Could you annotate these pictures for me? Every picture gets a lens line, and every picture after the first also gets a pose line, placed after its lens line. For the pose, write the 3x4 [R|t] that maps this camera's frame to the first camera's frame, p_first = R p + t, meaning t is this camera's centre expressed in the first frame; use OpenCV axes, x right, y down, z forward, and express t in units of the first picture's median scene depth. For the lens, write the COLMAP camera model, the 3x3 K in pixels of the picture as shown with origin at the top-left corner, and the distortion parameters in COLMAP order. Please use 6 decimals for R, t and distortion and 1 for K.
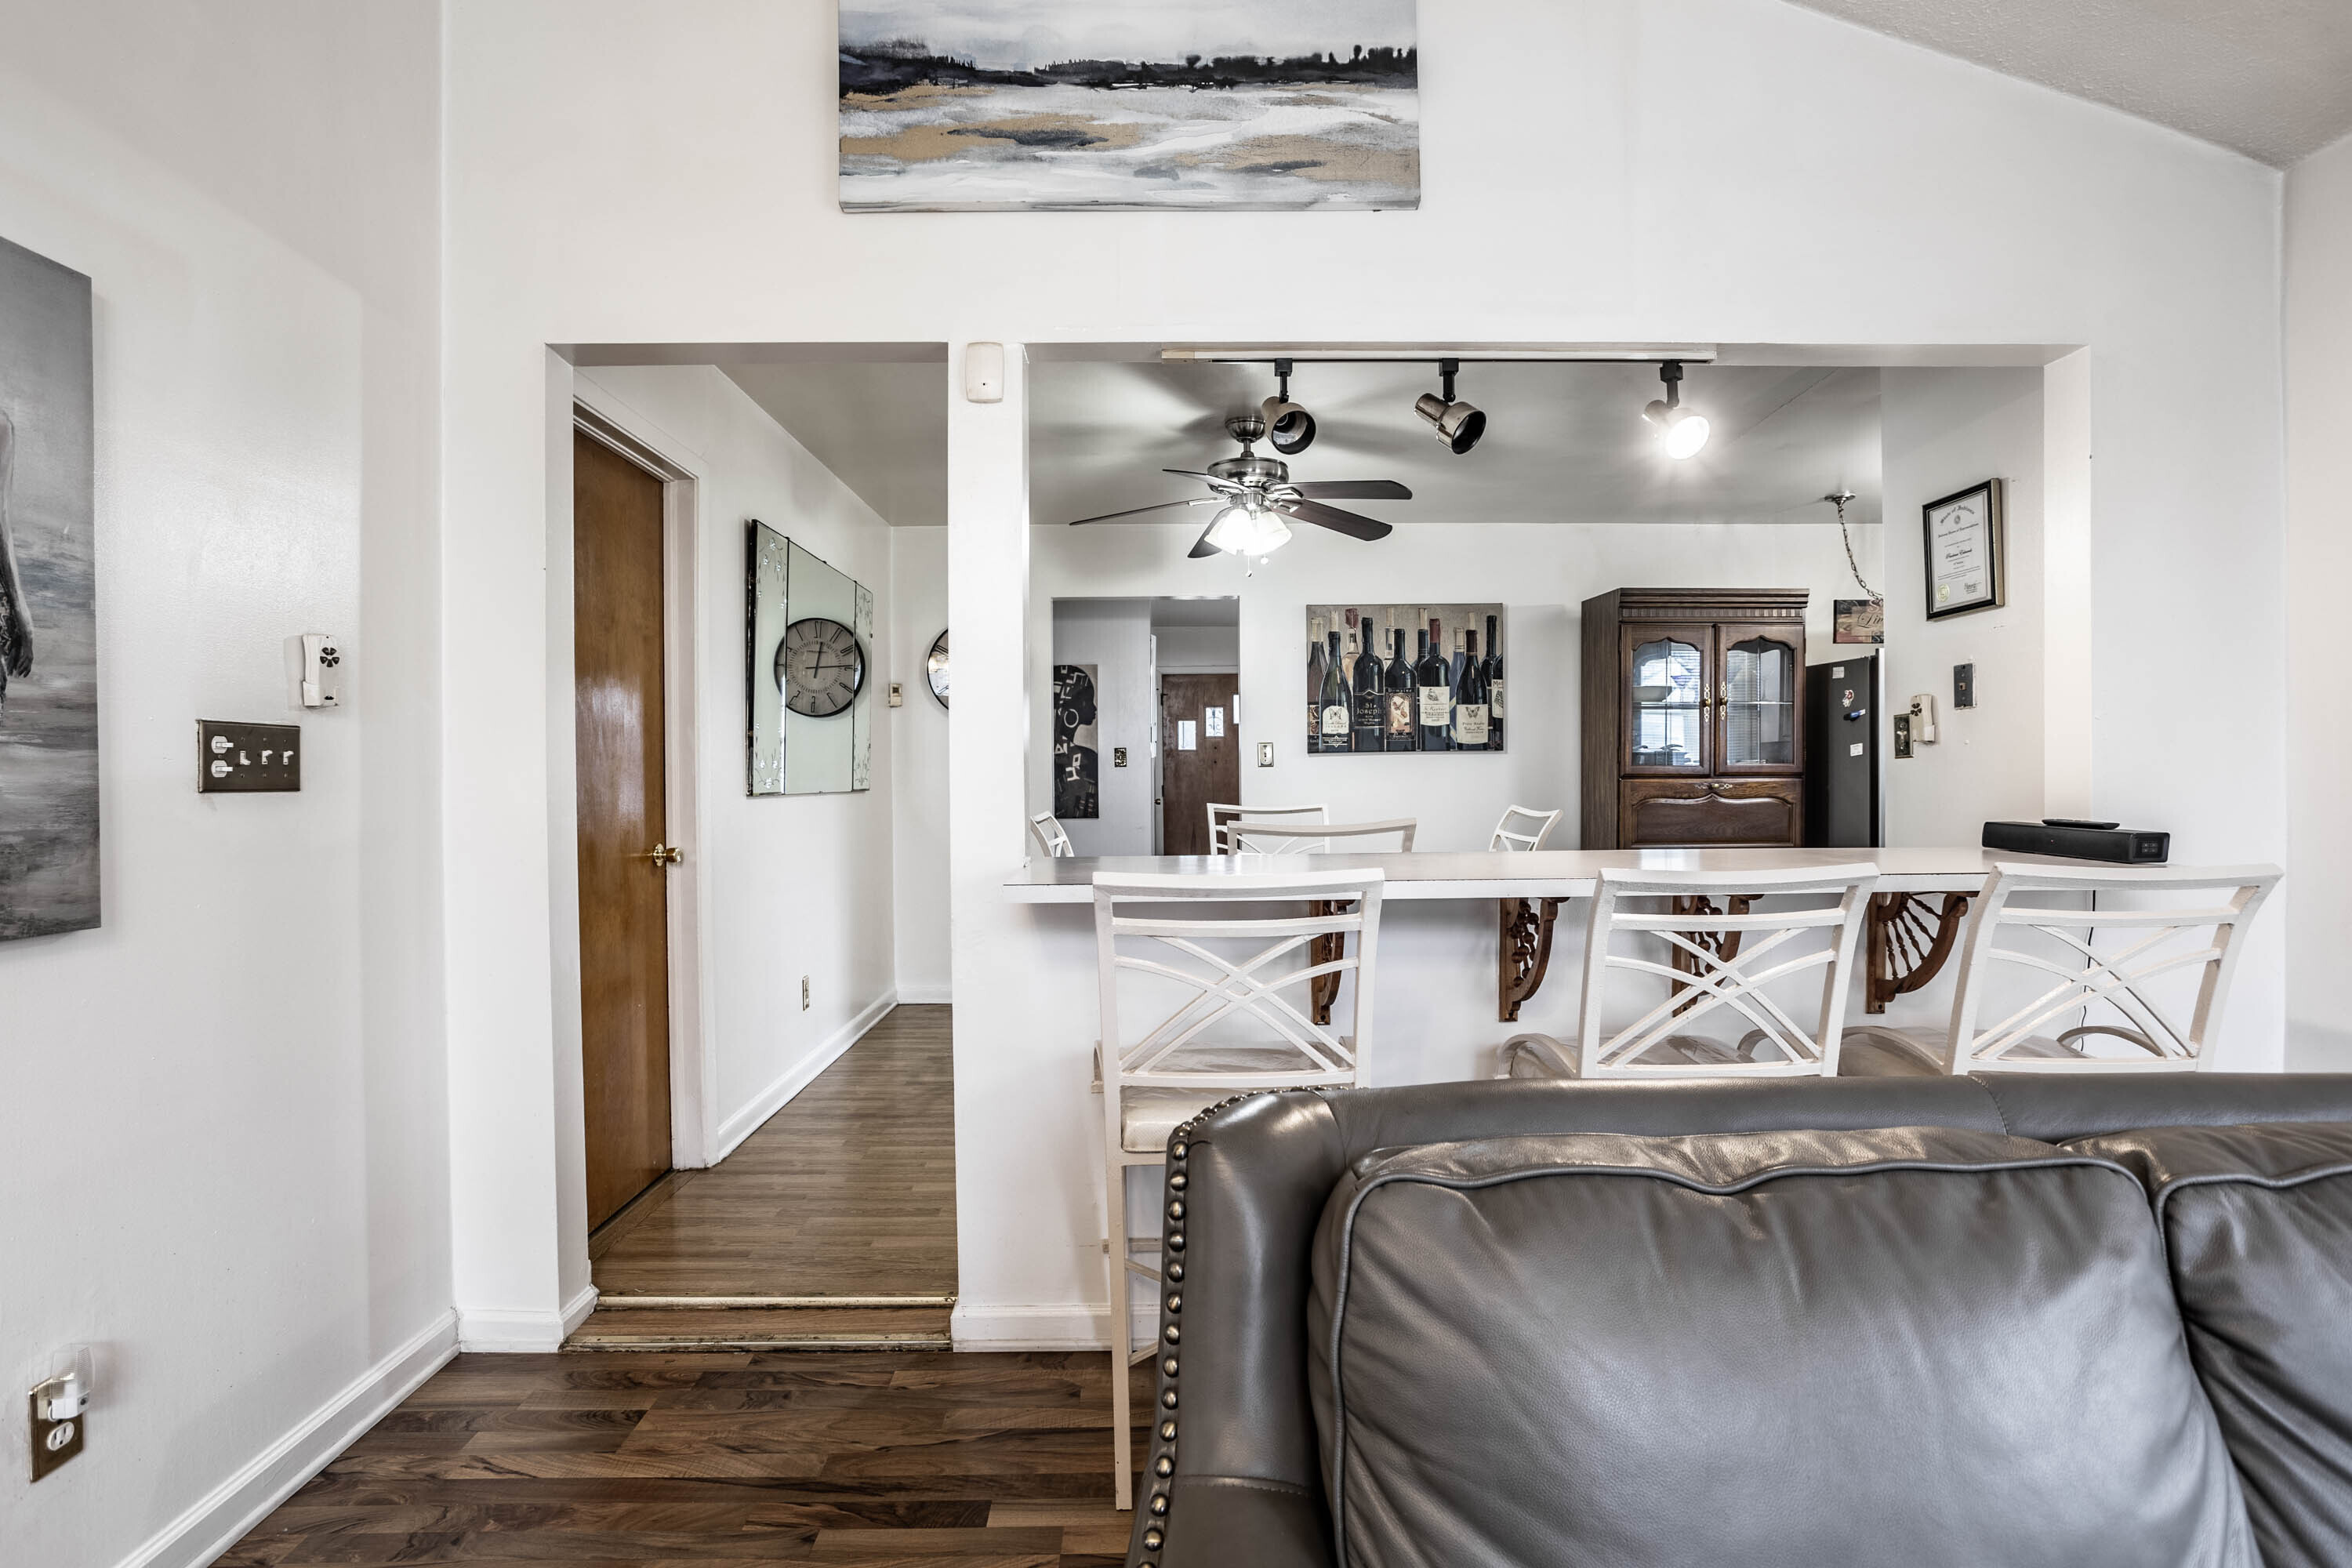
lens RADIAL K [[1141.8, 0, 1169.7], [0, 1141.8, 778.5], [0, 0, 1]] dist [-0.072601, 0.048941]
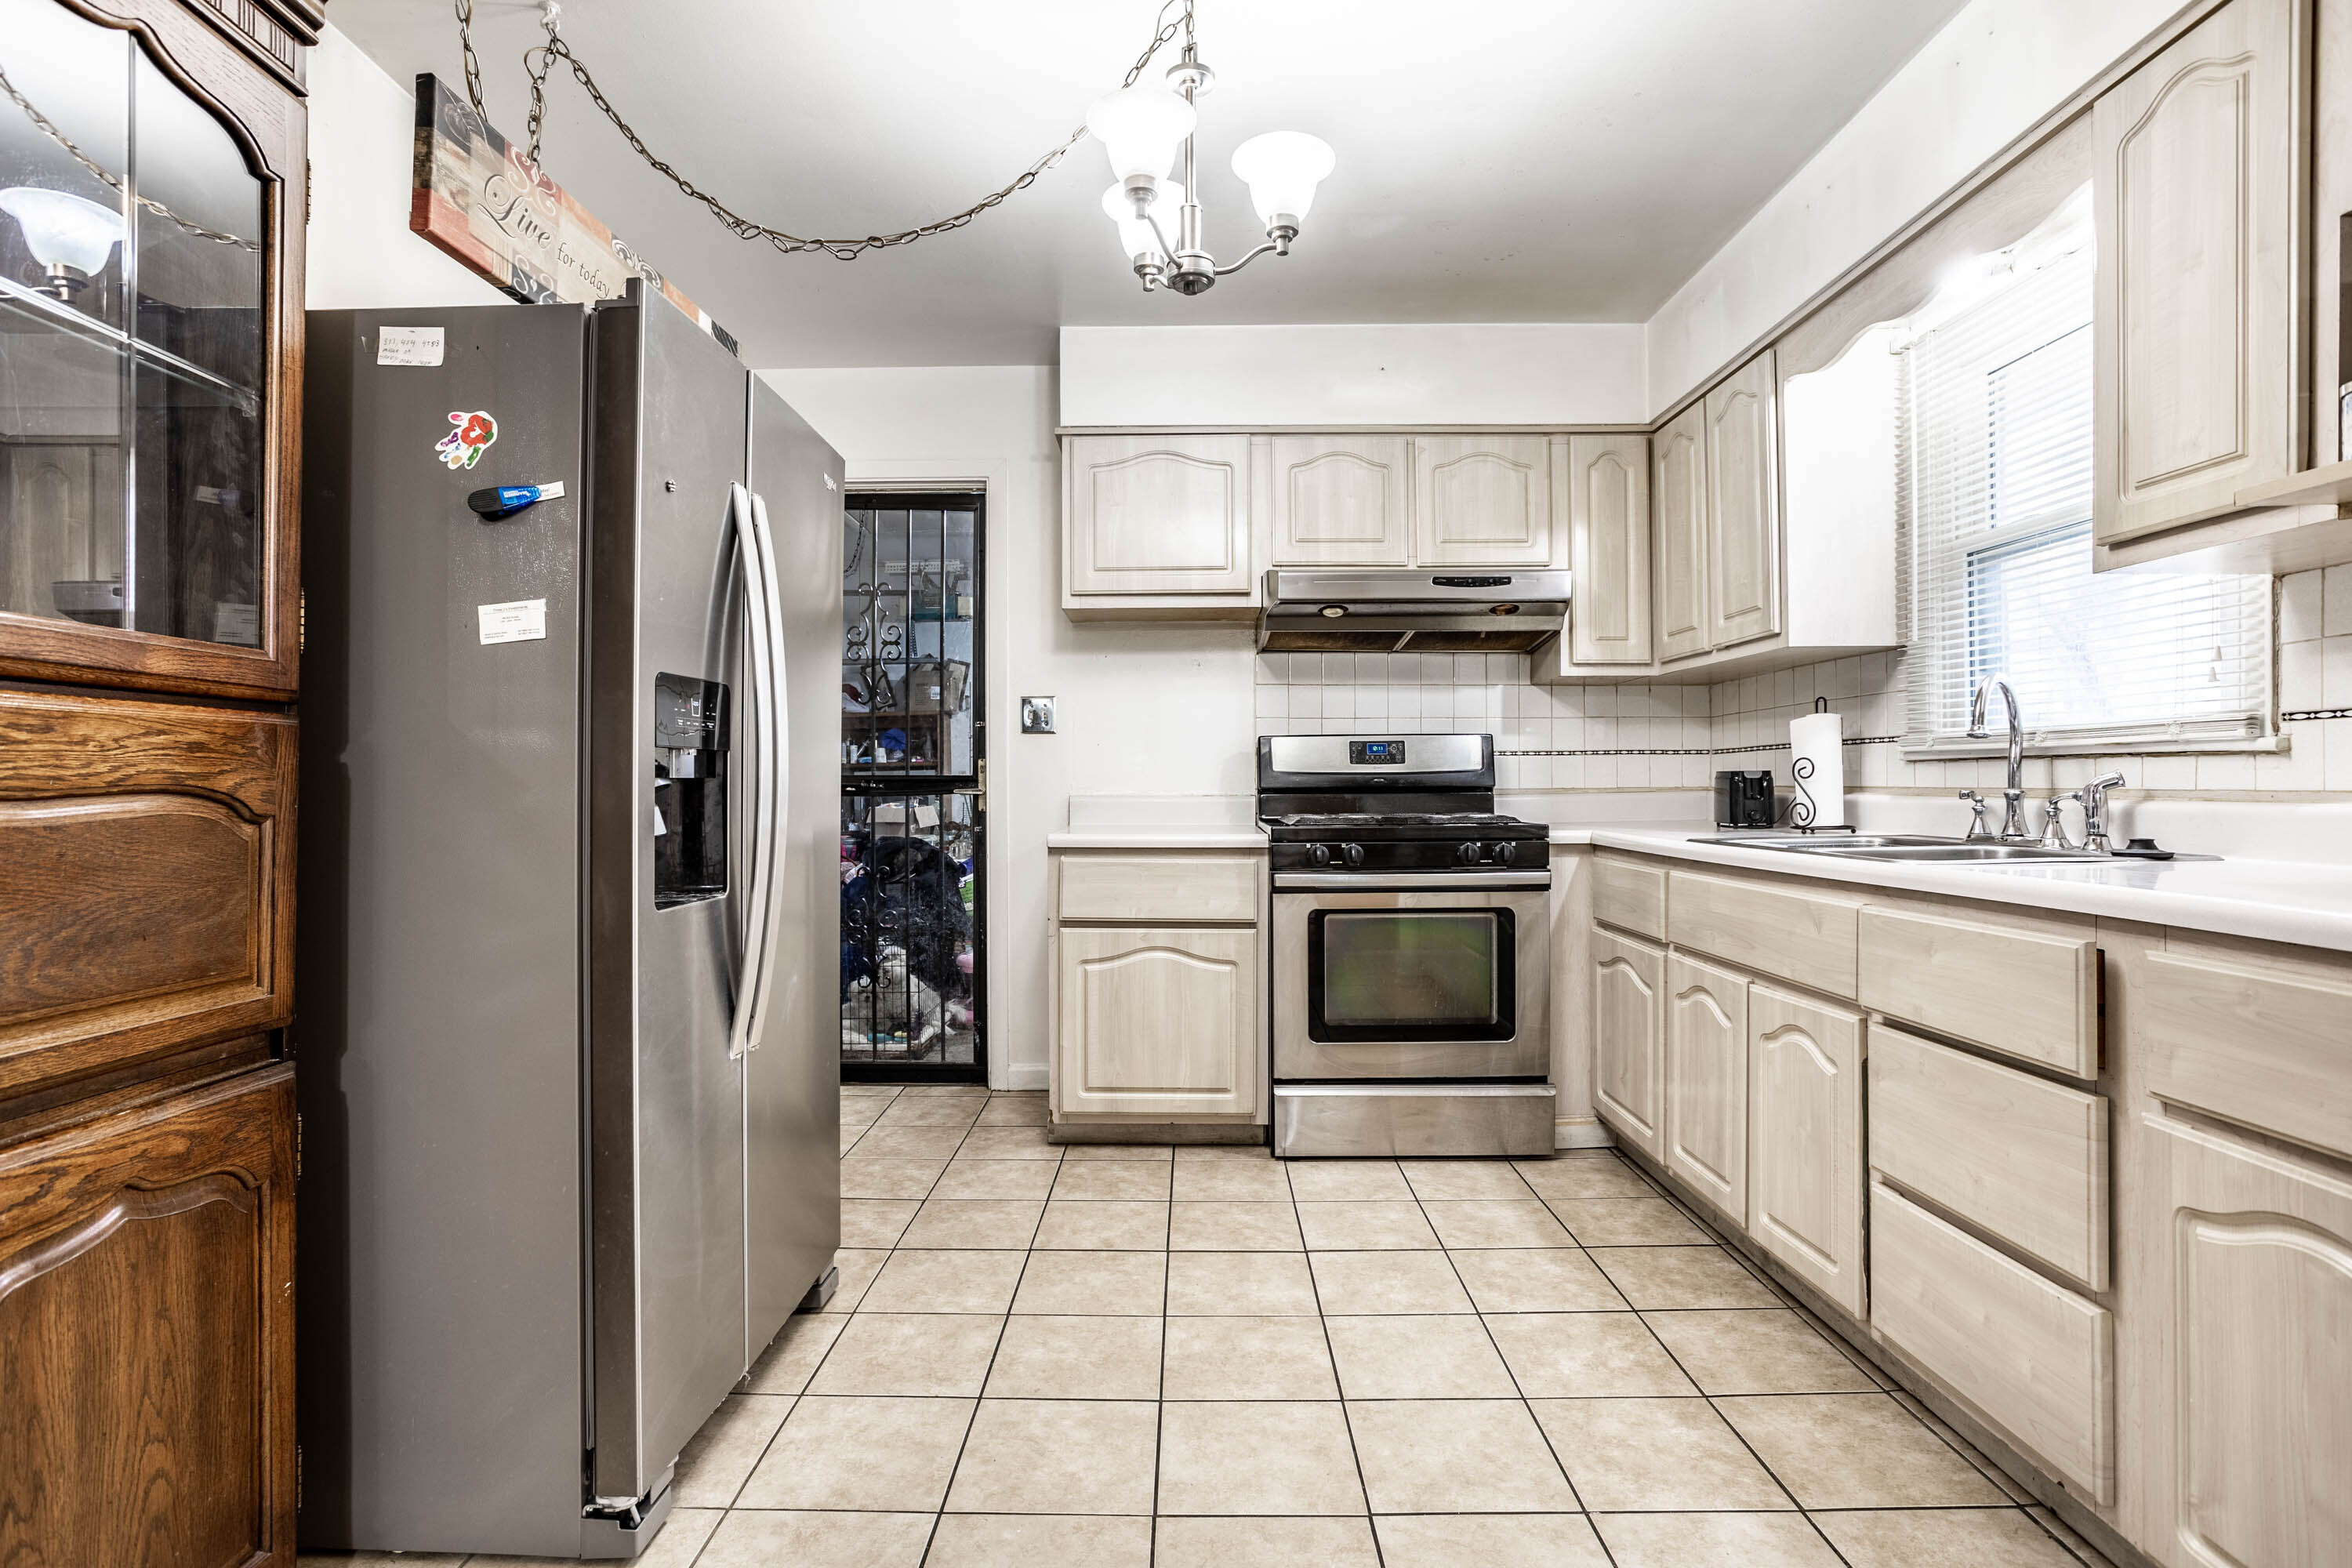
lens RADIAL K [[1141.8, 0, 1169.7], [0, 1141.8, 778.5], [0, 0, 1]] dist [-0.072601, 0.048941]
pose [[0.026143, 0.012804, 0.999576, 0.299564], [0.007658, 0.999886, -0.013008, 0.016963], [-0.999629, 0.007994, 0.026042, 0.738148]]
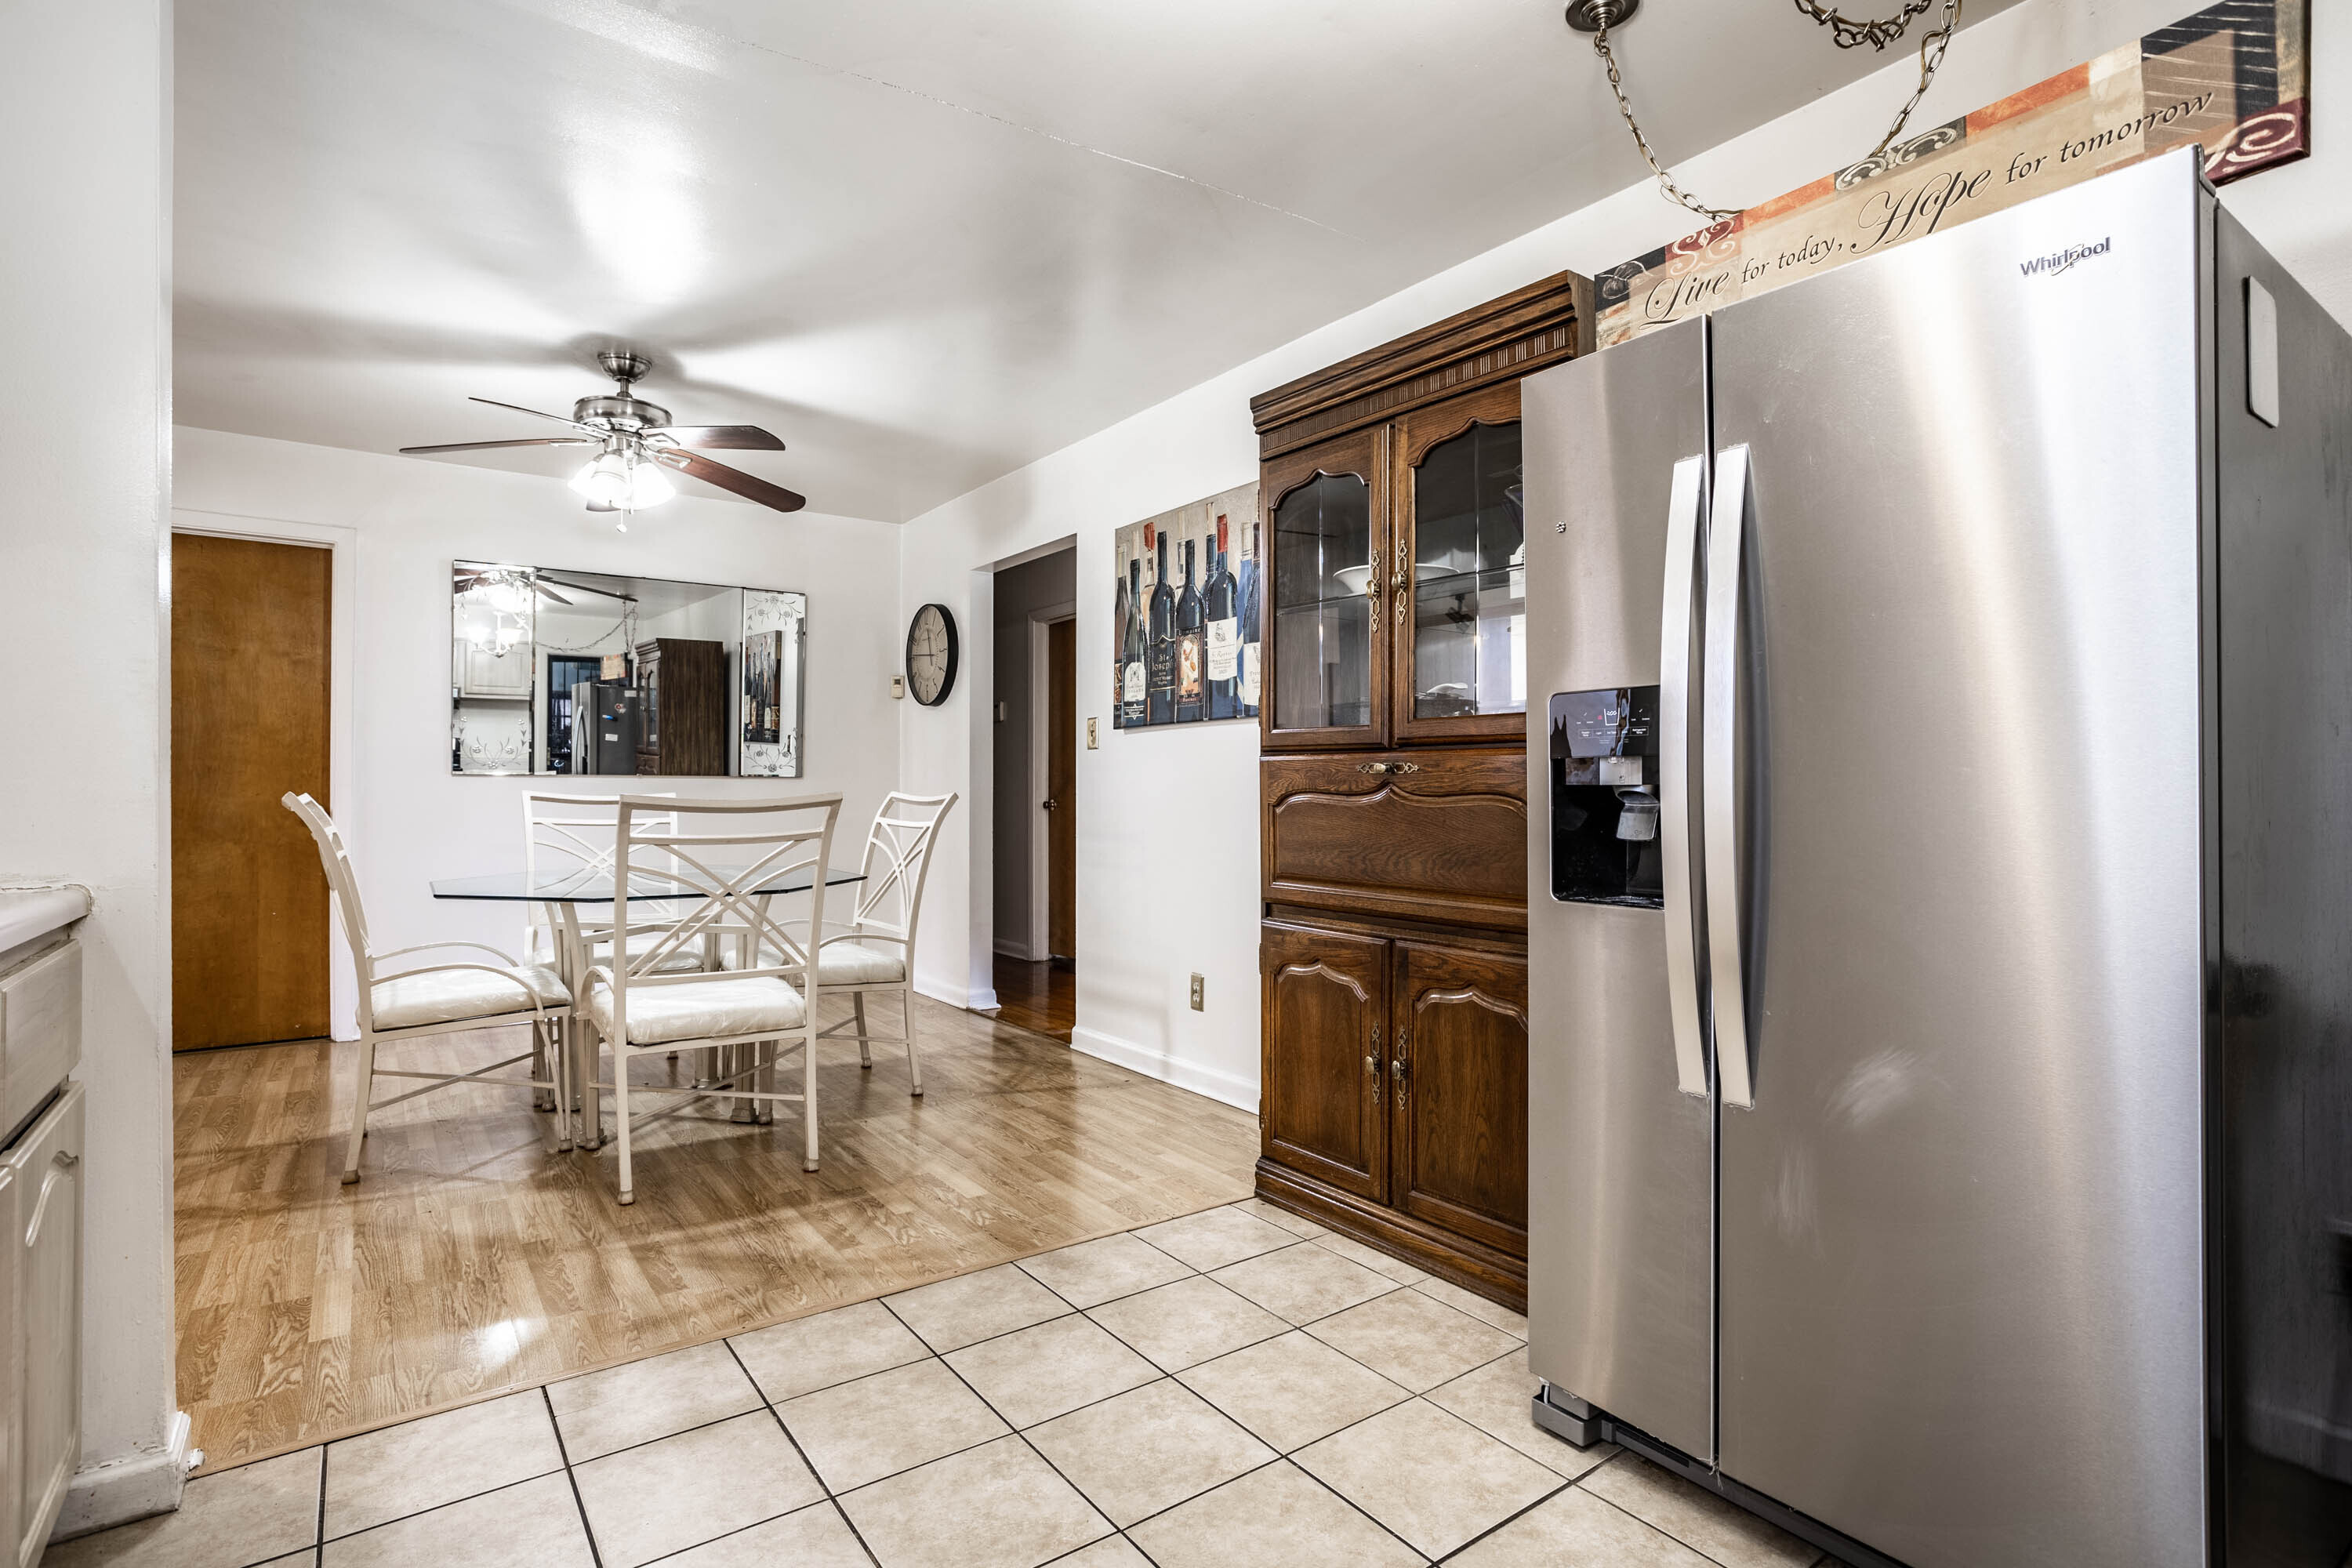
lens RADIAL K [[1145.6, 0, 1176.0], [0, 1145.6, 784.0], [0, 0, 1]] dist [-0.068930, 0.033701]
pose [[0.581149, 0.004678, -0.813784, 0.749106], [-0.008628, 0.999963, -0.000414, 0.013139], [0.813751, 0.007262, 0.581168, 0.602636]]
